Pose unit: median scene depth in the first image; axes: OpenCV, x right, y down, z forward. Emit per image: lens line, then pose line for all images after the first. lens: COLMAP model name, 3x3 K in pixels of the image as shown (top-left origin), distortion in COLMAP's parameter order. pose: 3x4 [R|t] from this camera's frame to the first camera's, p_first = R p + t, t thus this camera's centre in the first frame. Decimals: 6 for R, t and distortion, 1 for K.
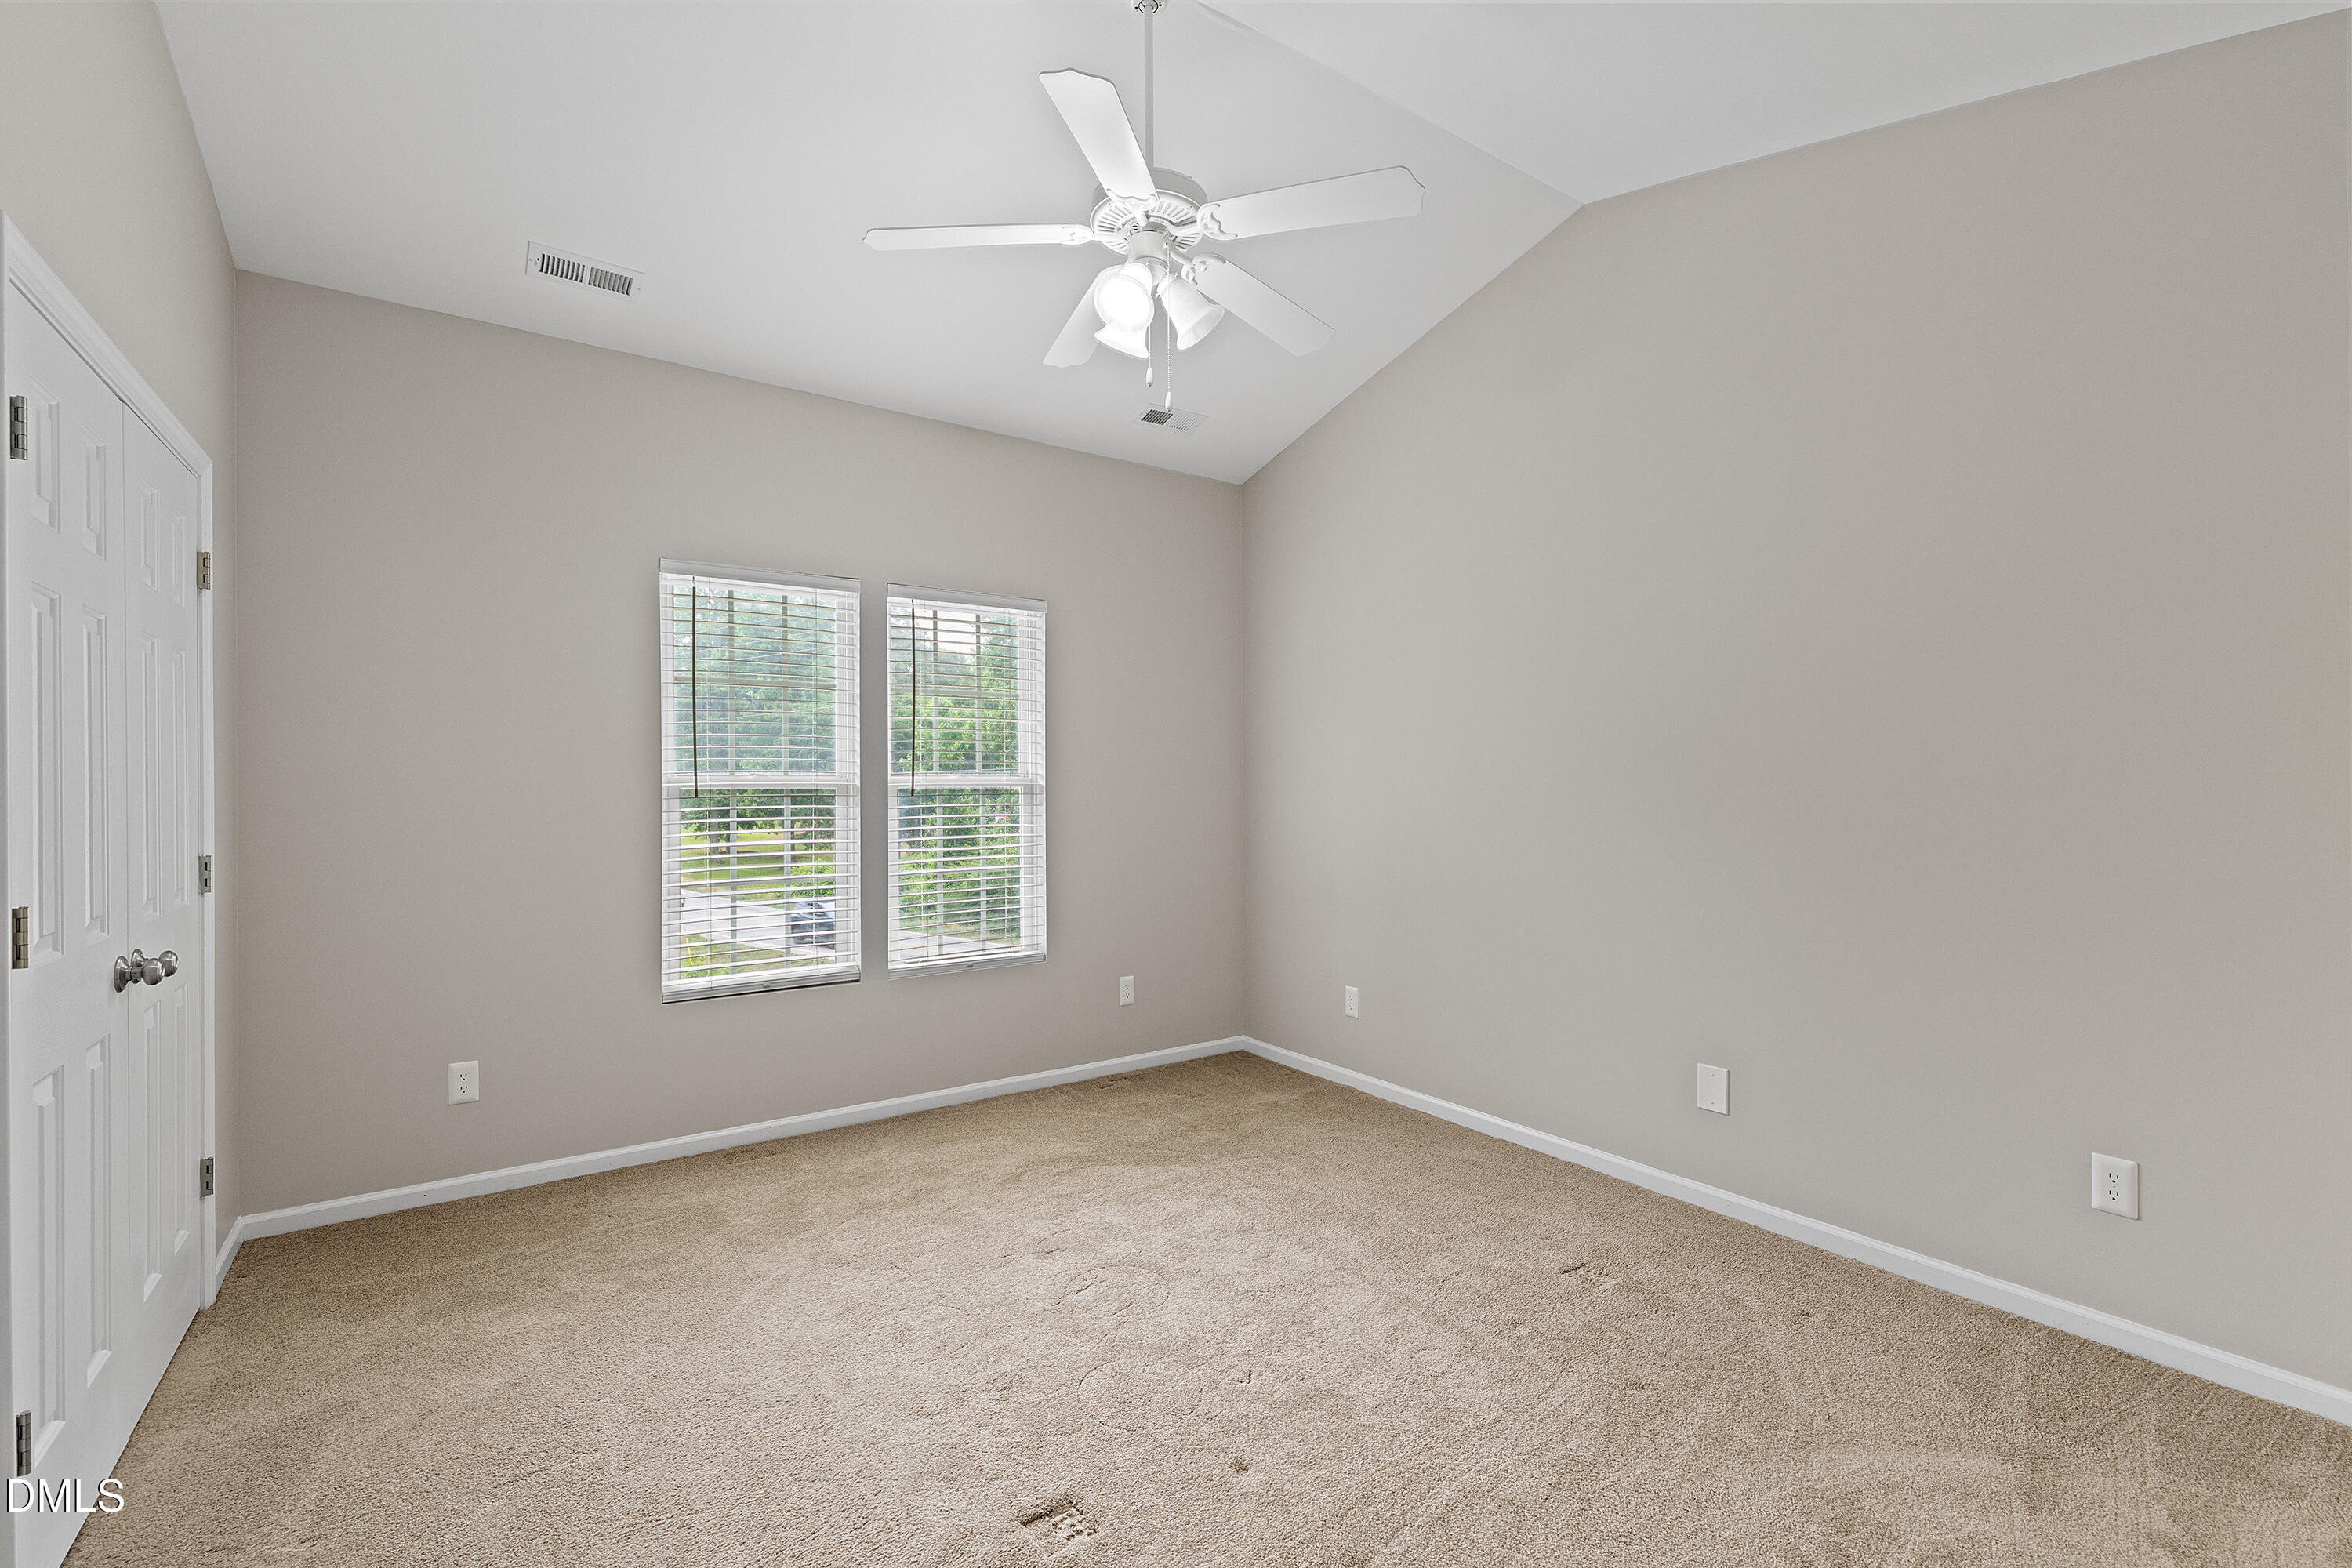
lens RADIAL K [[1028.3, 0, 1181.9], [0, 1028.3, 822.4], [0, 0, 1]] dist [0.000145, 0.000601]
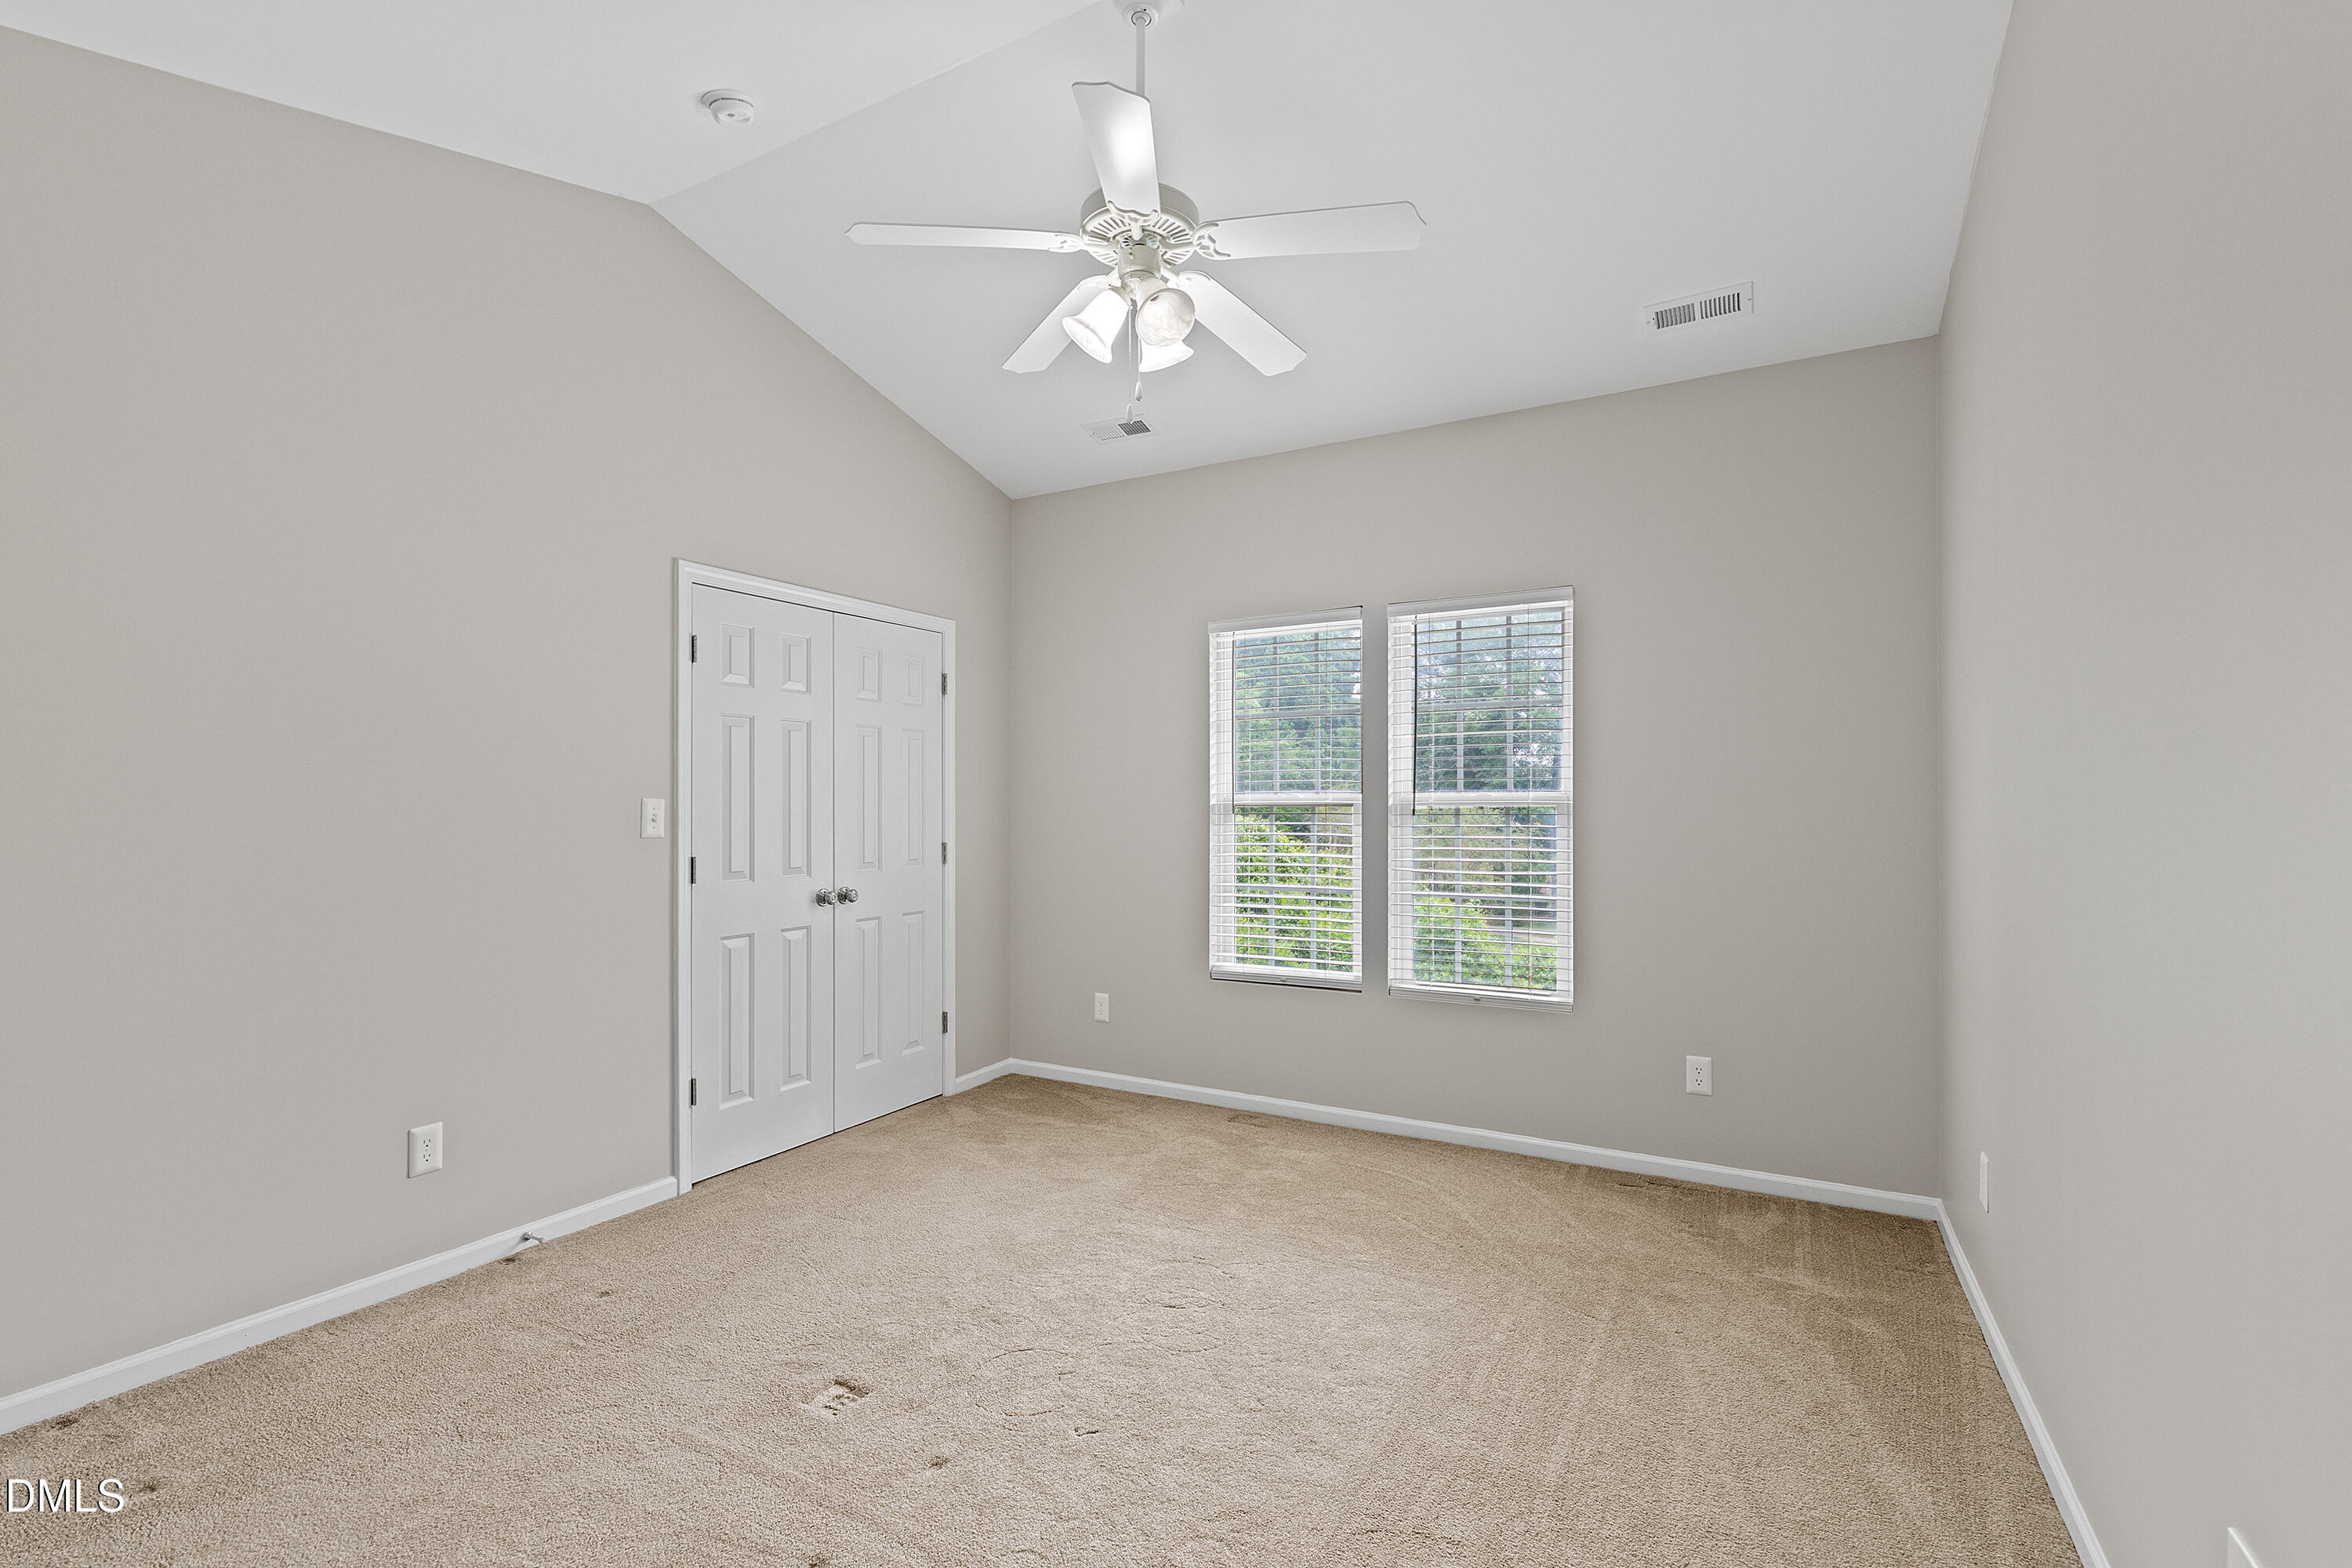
lens RADIAL K [[1028.3, 0, 1181.9], [0, 1028.3, 822.4], [0, 0, 1]] dist [0.000145, 0.000601]
pose [[0.434439, 0.017402, -0.900533, 0.529375], [-0.032612, 0.999462, 0.003581, -0.014575], [0.900111, 0.027813, 0.434772, 0.371749]]
